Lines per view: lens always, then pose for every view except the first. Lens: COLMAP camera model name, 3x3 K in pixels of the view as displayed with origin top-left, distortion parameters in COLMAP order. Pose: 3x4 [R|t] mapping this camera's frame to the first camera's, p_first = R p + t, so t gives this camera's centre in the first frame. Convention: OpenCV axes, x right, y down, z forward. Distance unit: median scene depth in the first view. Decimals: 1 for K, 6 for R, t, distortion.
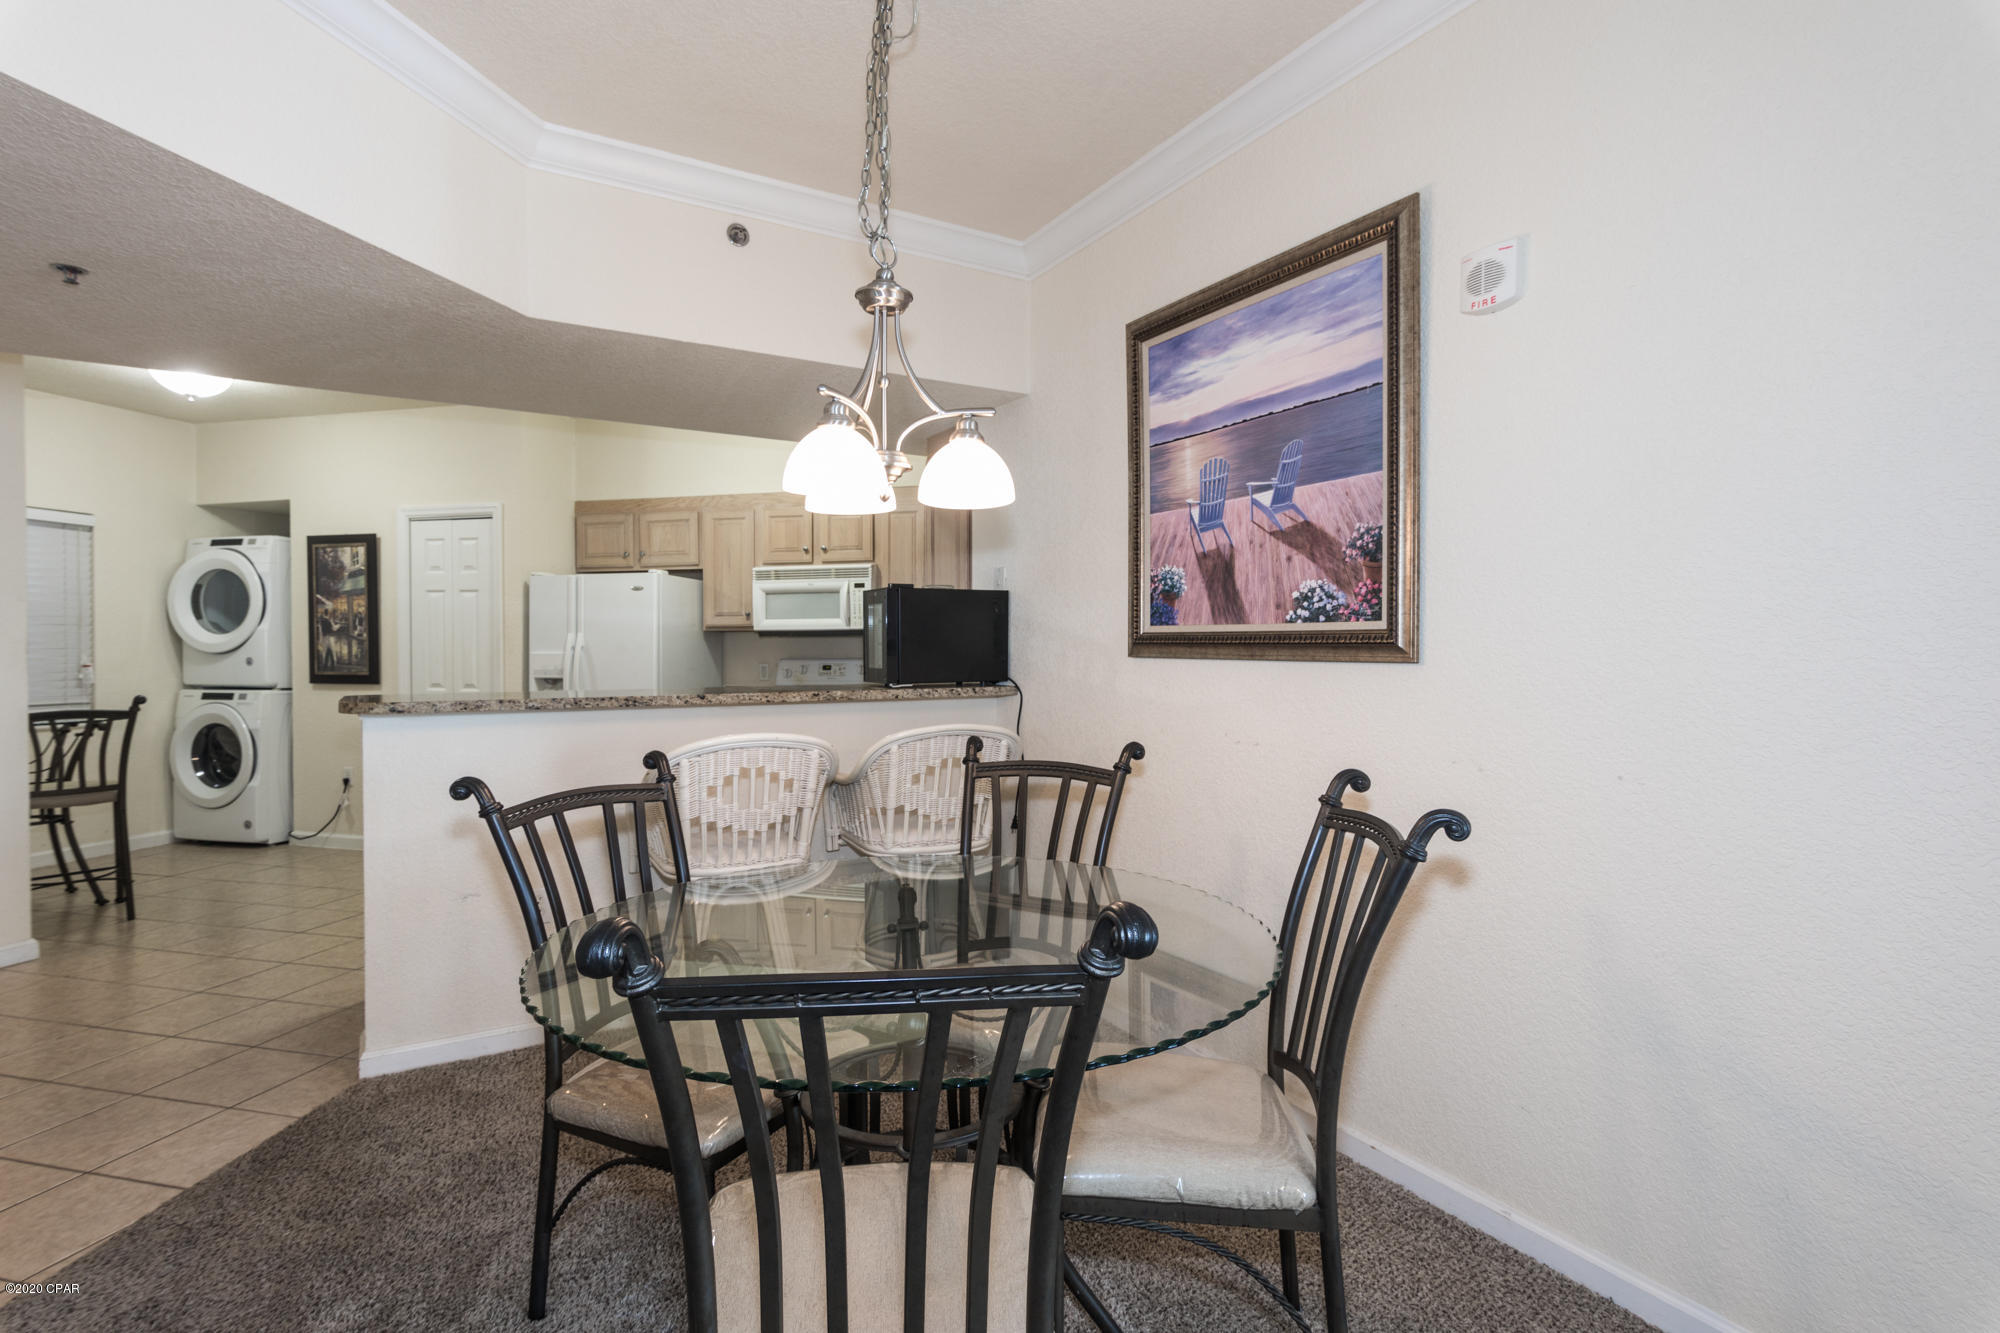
lens RADIAL K [[979.6, 0, 998.0], [0, 979.6, 664.9], [0, 0, 1]] dist [0.000907, -0.000156]
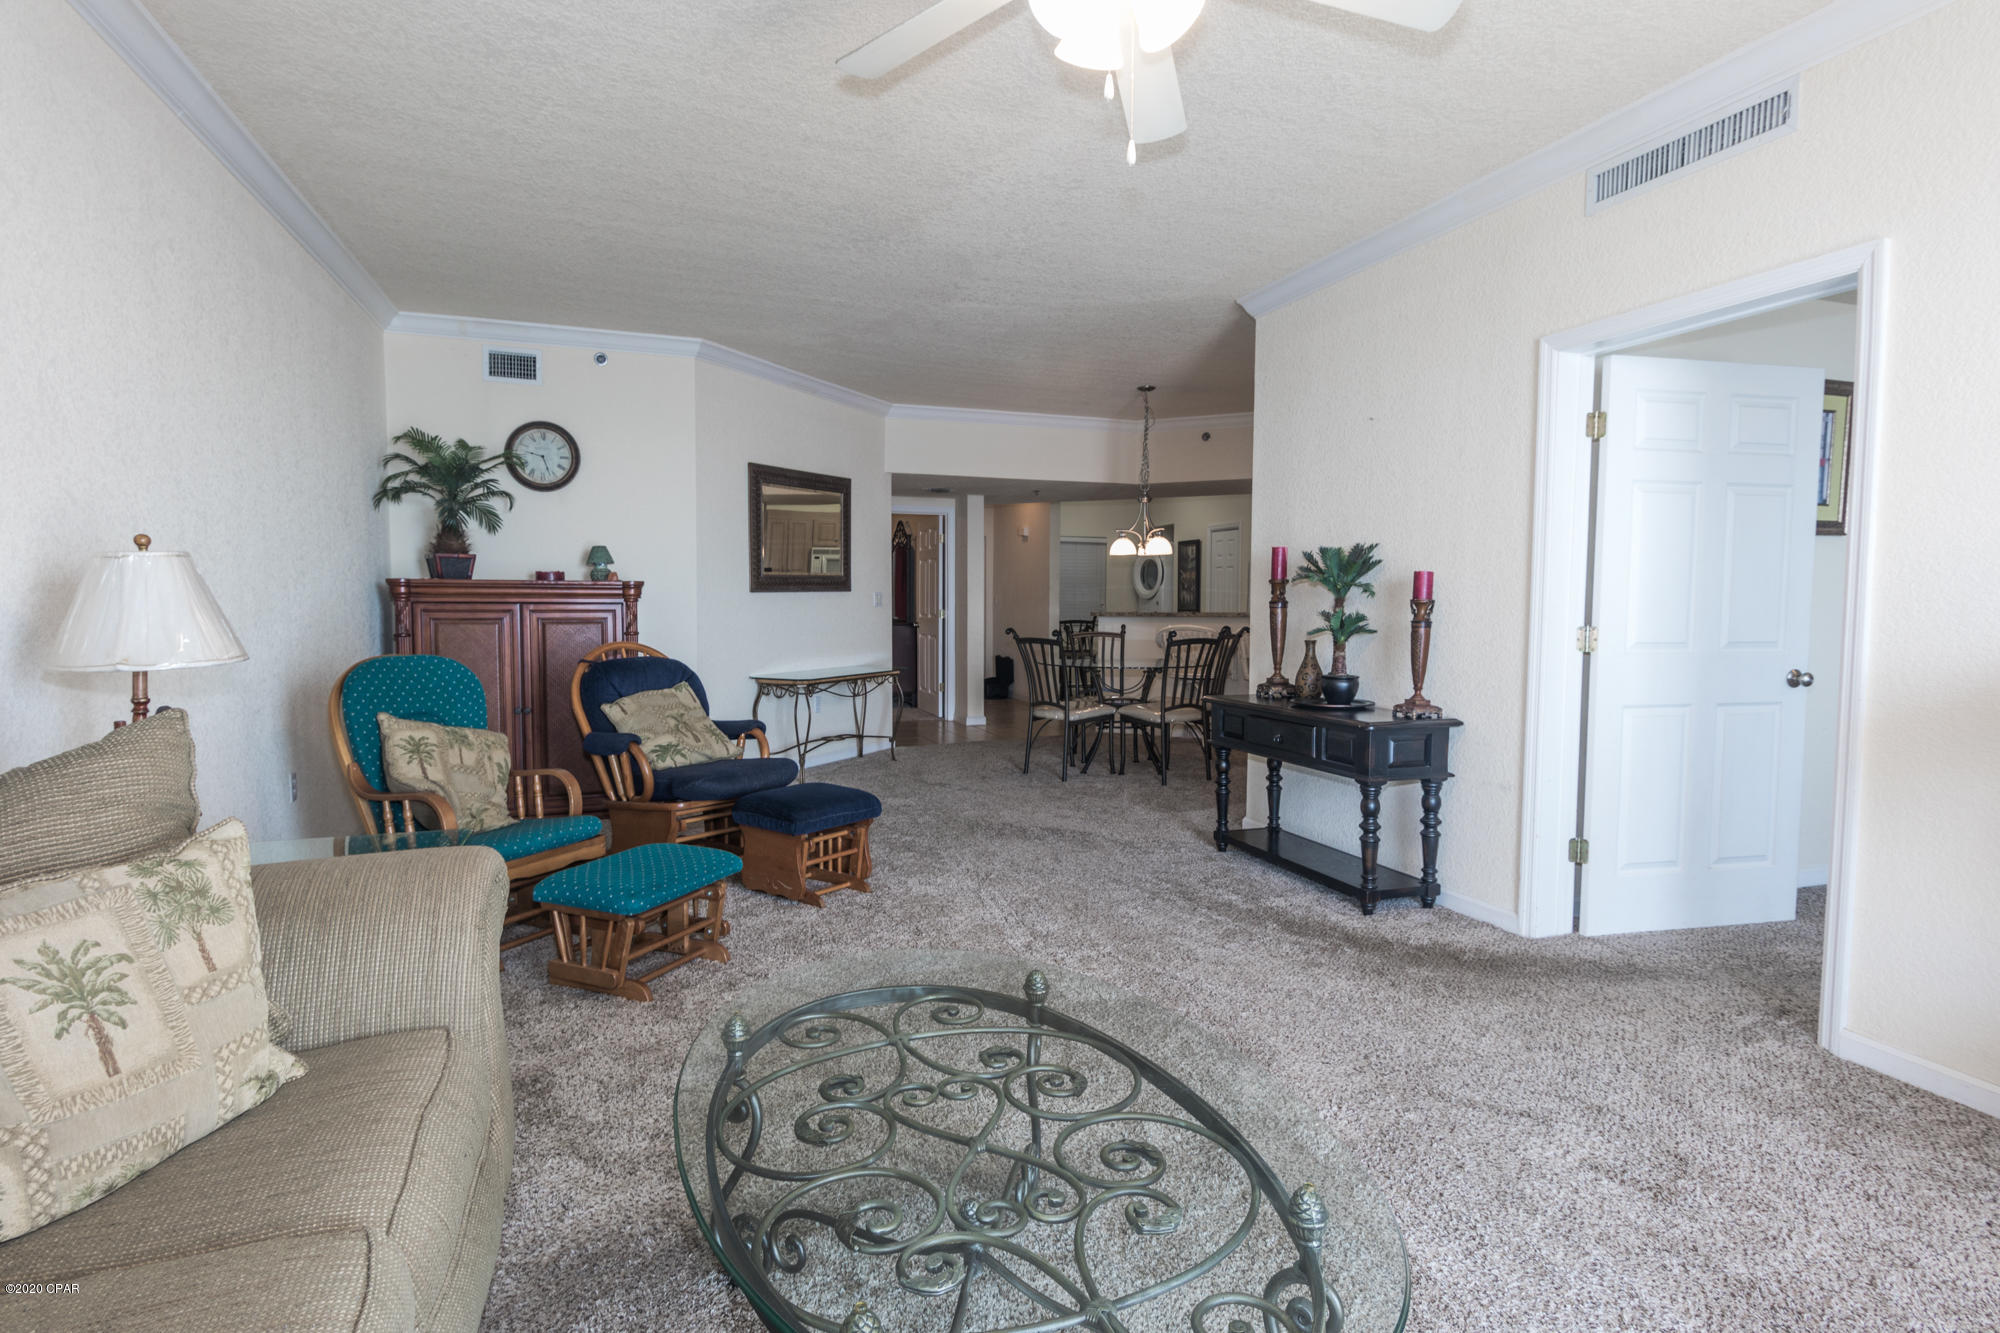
lens RADIAL K [[1029.5, 0, 996.3], [0, 1029.5, 664.3], [0, 0, 1]] dist [0.001638, -0.000421]
pose [[0.552502, 0.050638, -0.831972, 1.942133], [-0.012519, 0.998544, 0.052462, 0.034661], [0.833417, -0.018570, 0.552332, -1.109487]]
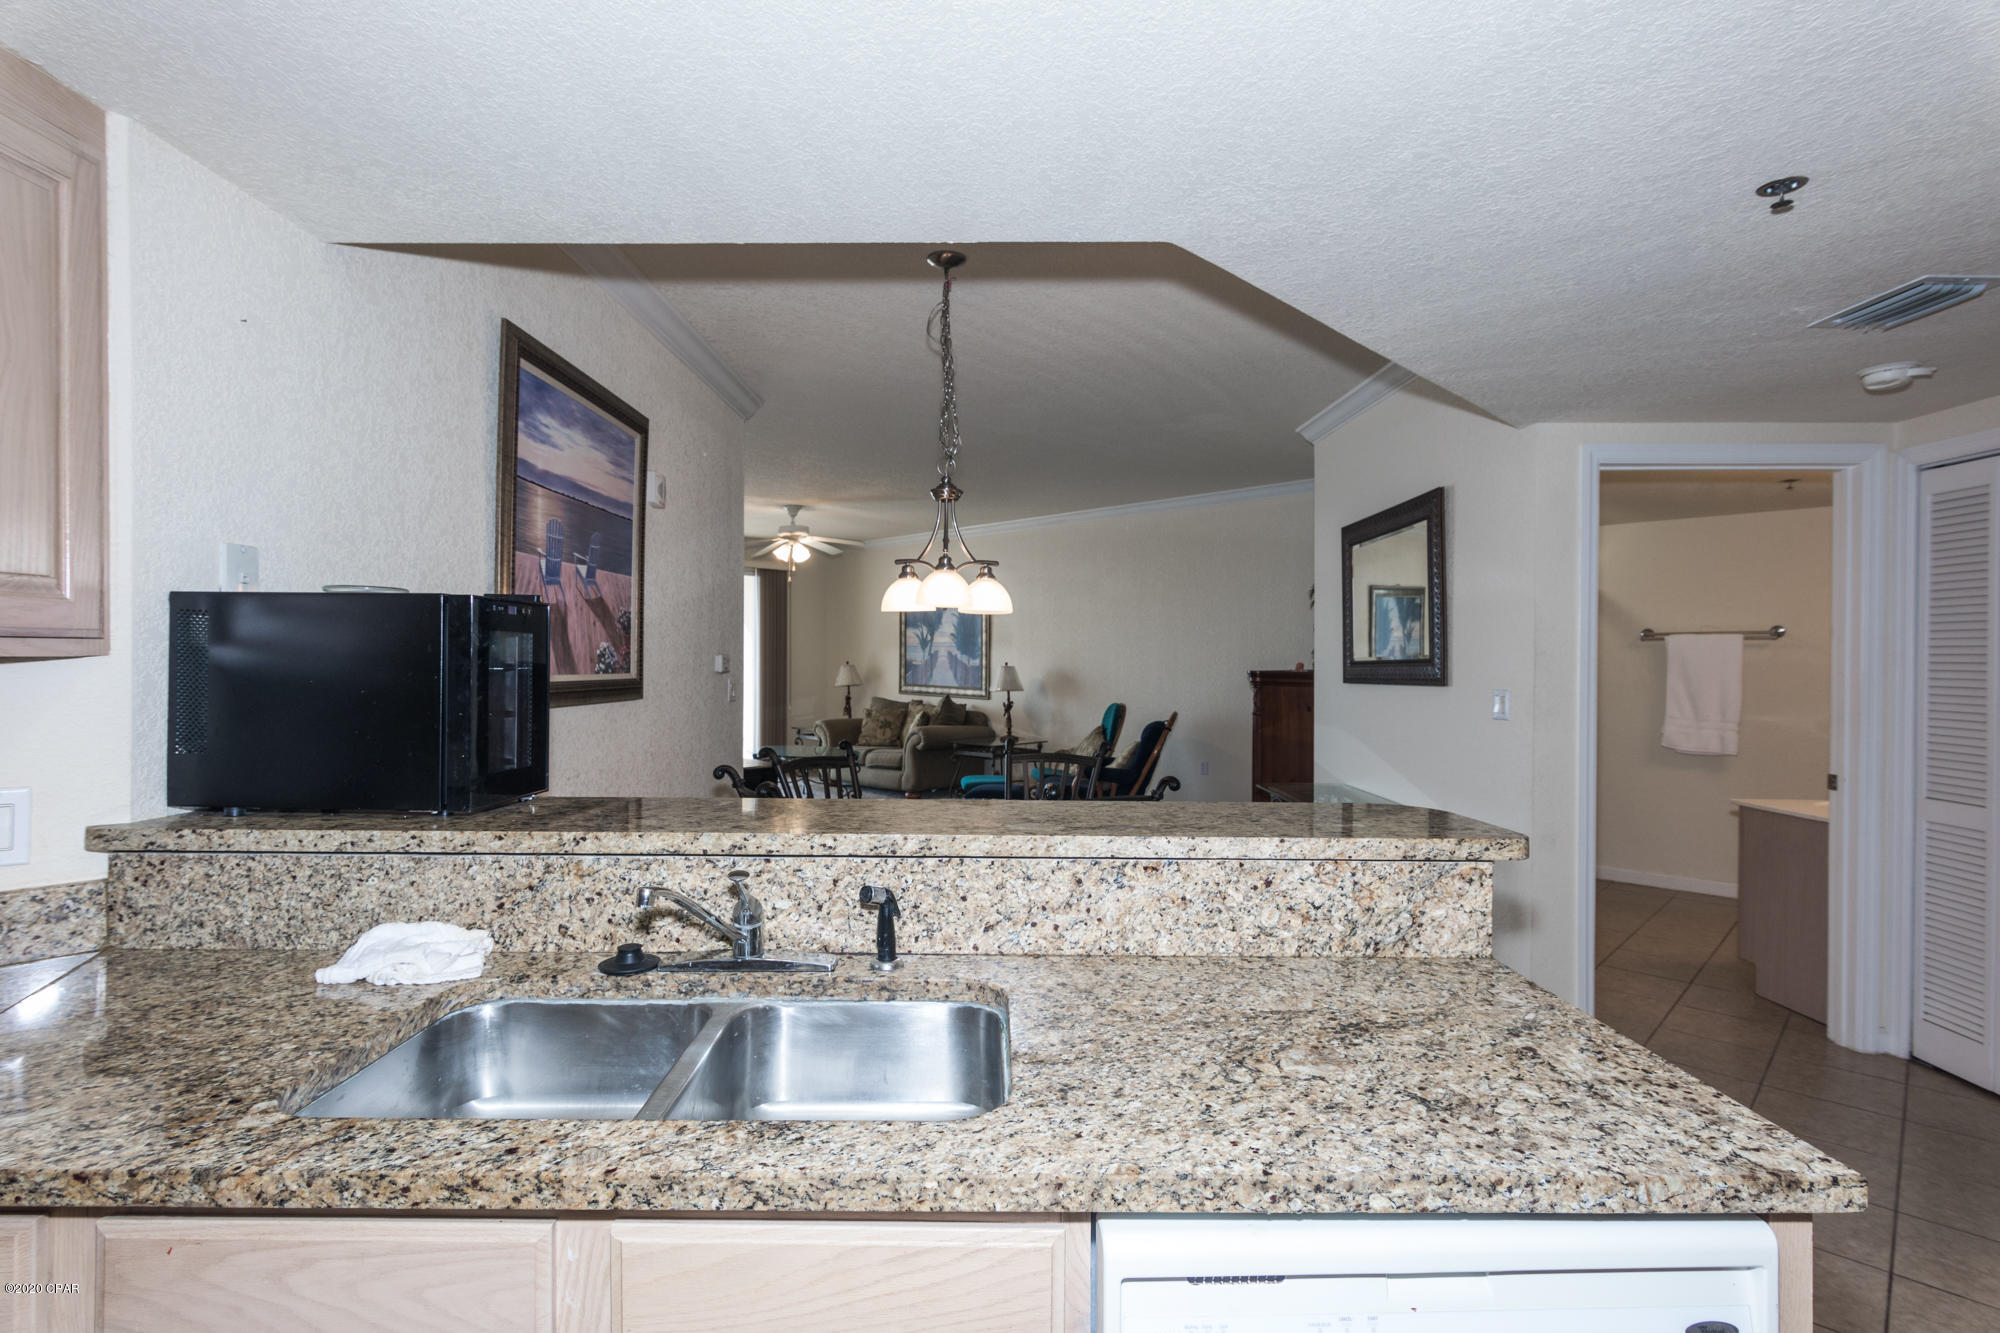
lens RADIAL K [[960.2, 0, 996.4], [0, 960.2, 663.8], [0, 0, 1]] dist [0.003405, -0.000298]
pose [[-0.862497, -0.008467, 0.505991, -0.719119], [0.001264, 0.999821, 0.018884, -0.072369], [-0.506061, 0.016927, -0.862332, 1.657389]]
